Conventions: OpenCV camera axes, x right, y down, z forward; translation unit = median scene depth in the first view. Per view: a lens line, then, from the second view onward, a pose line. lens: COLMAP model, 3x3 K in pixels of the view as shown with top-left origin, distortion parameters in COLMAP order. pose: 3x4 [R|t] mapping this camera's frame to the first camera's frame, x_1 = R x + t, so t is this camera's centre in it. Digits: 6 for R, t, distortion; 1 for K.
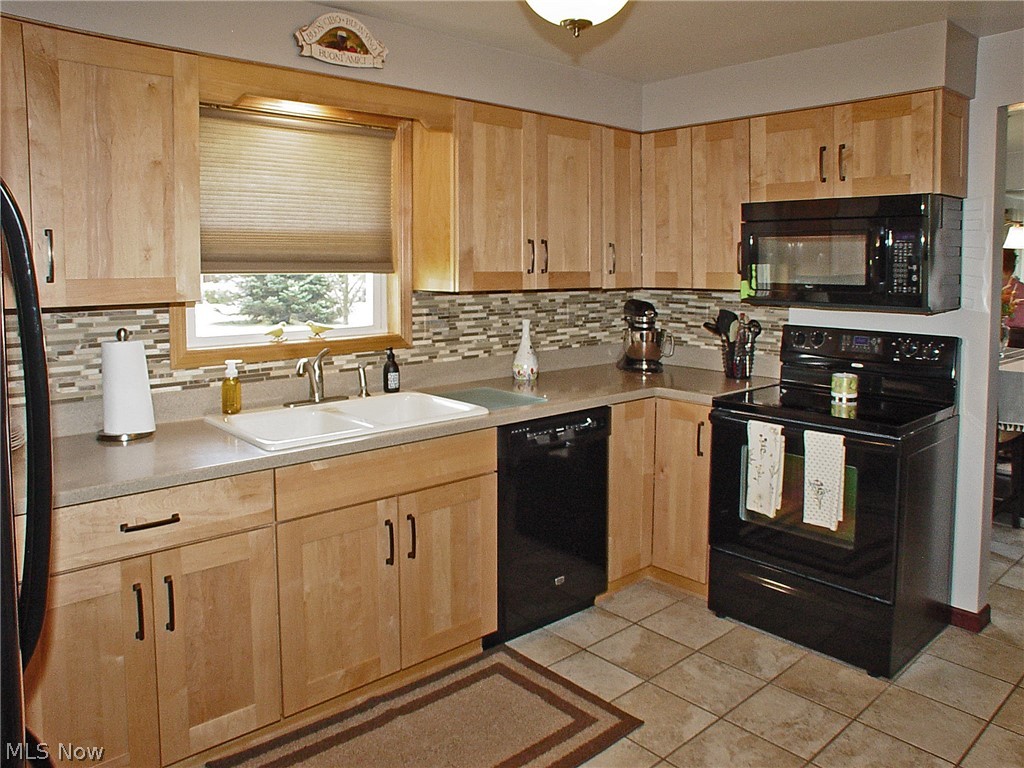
lens RADIAL K [[763.8, 0, 512.3], [0, 763.8, 411.7], [0, 0, 1]] dist [-0.121933, 0.002159]
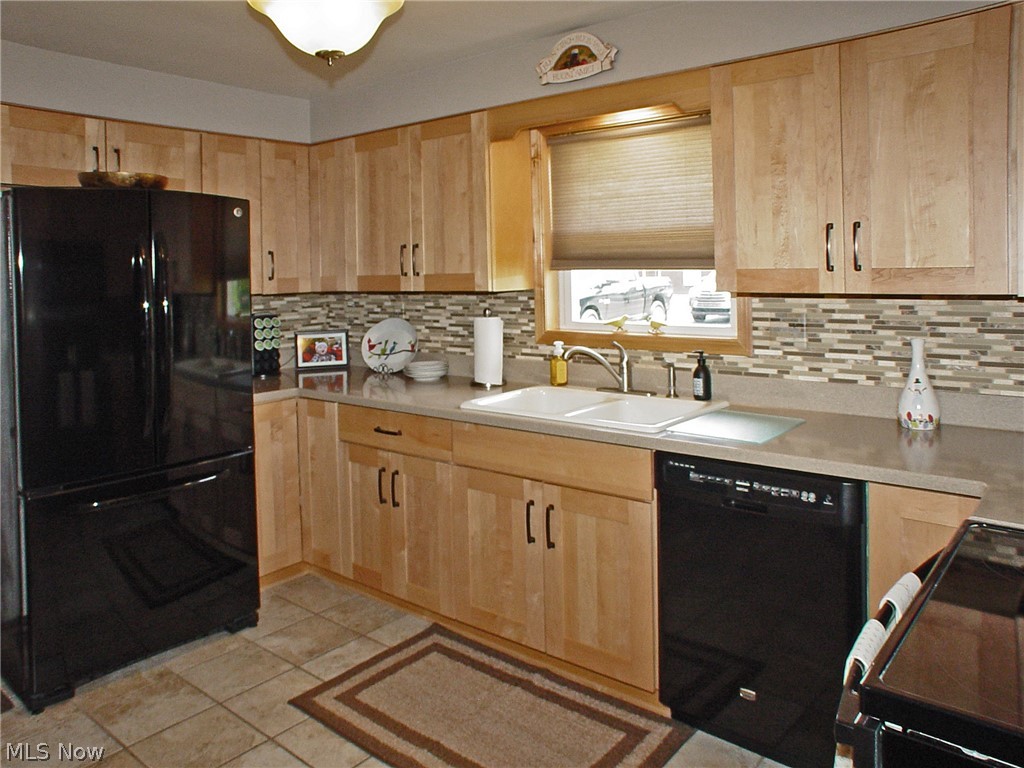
lens RADIAL K [[751.2, 0, 512.0], [0, 751.2, 384.0], [0, 0, 1]] dist [-0.180739, 0.132768]
pose [[0.110611, 0.144659, -0.983280, 0.660504], [-0.159699, 0.979082, 0.126077, -0.114788], [0.980949, 0.143083, 0.131399, 0.626209]]
